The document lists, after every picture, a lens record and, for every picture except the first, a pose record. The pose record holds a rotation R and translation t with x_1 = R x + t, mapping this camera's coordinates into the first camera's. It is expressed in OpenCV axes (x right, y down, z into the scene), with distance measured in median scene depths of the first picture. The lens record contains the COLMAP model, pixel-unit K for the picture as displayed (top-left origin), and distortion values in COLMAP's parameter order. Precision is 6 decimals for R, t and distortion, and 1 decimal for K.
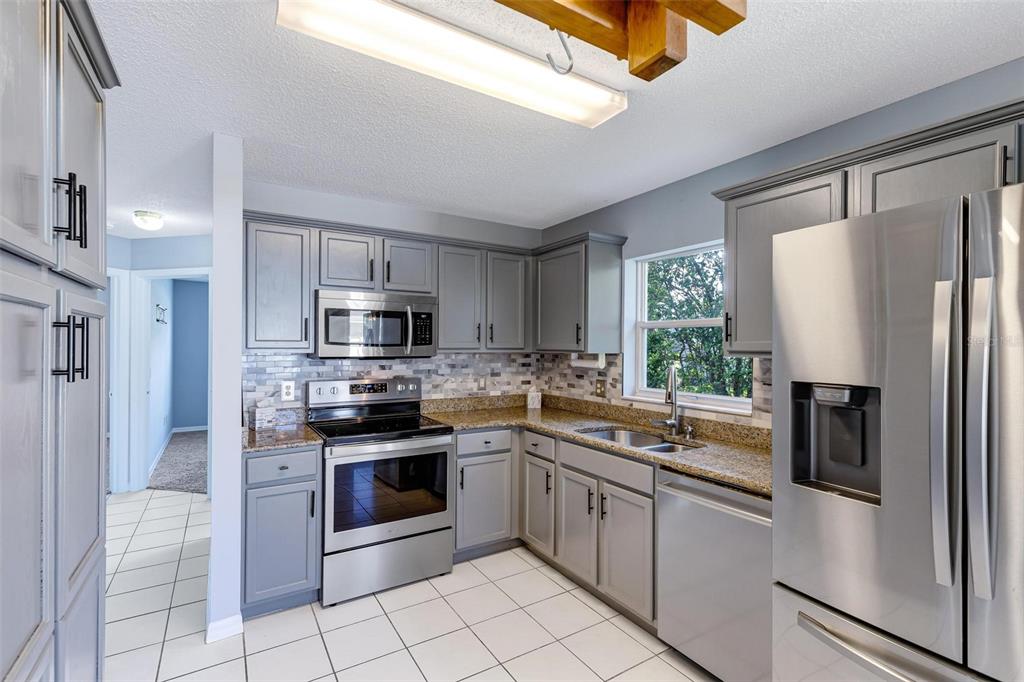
lens RADIAL K [[462.9, 0, 507.1], [0, 462.9, 342.8], [0, 0, 1]] dist [0.010942, -0.002118]
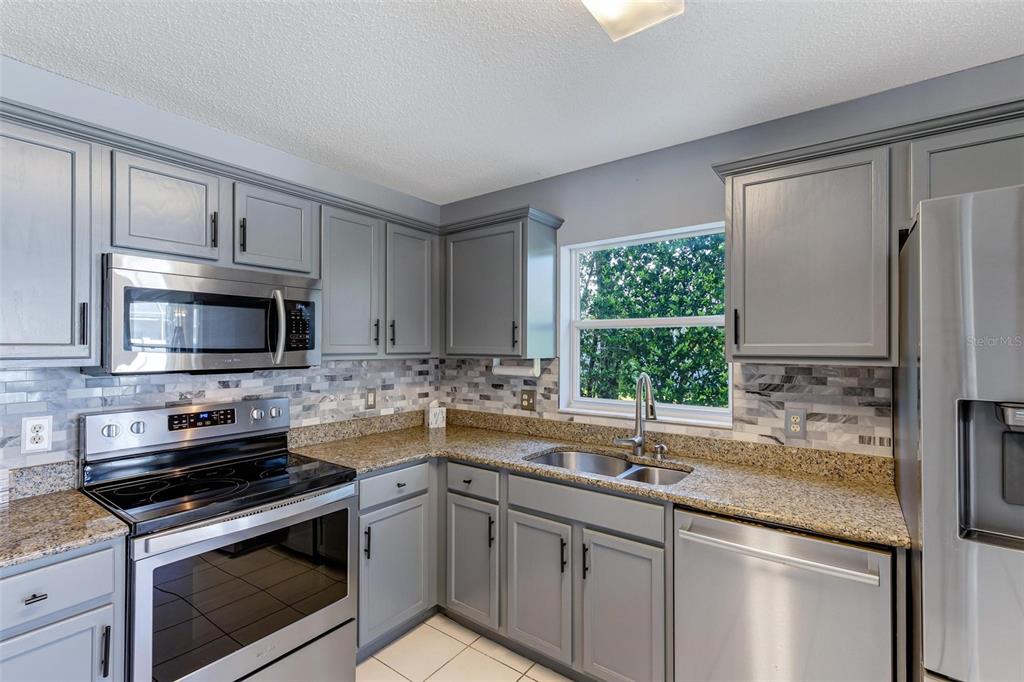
lens RADIAL K [[462.9, 0, 507.7], [0, 462.9, 342.7], [0, 0, 1]] dist [0.010942, -0.002118]
pose [[0.929638, -0.002066, 0.368468, -0.151363], [0.002762, 0.999995, -0.001362, -0.003842], [-0.368463, 0.002284, 0.929640, 0.267858]]
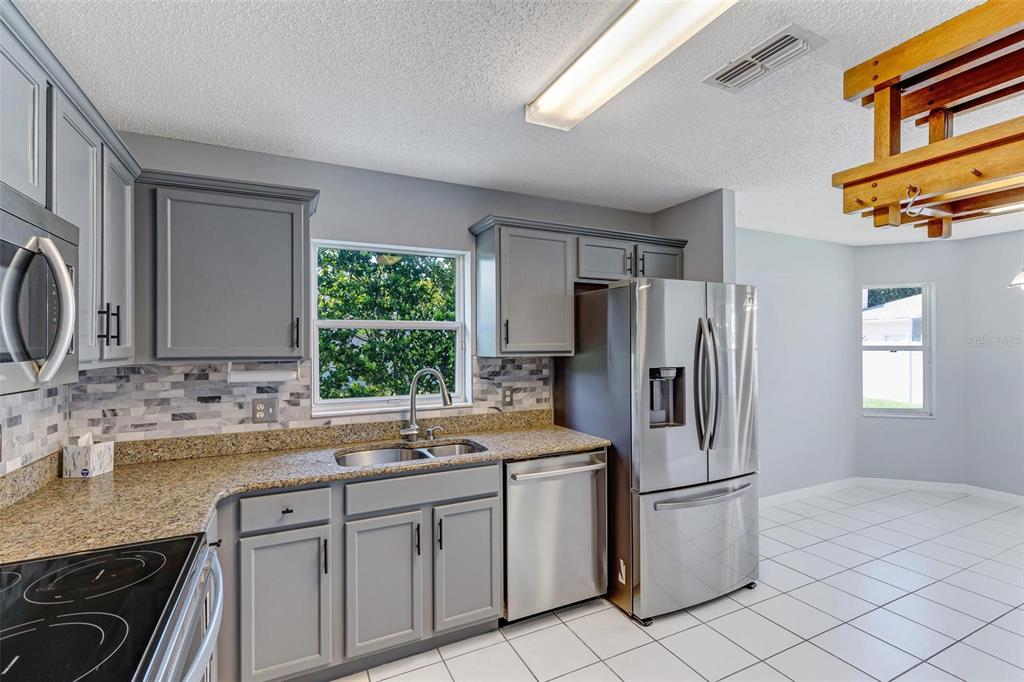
lens RADIAL K [[462.9, 0, 511.4], [0, 462.9, 342.7], [0, 0, 1]] dist [0.010942, -0.002118]
pose [[0.094047, -0.000292, 0.995568, -0.509485], [0.001703, 0.999999, 0.000132, -0.003899], [-0.995566, 0.001683, 0.094047, 0.622553]]
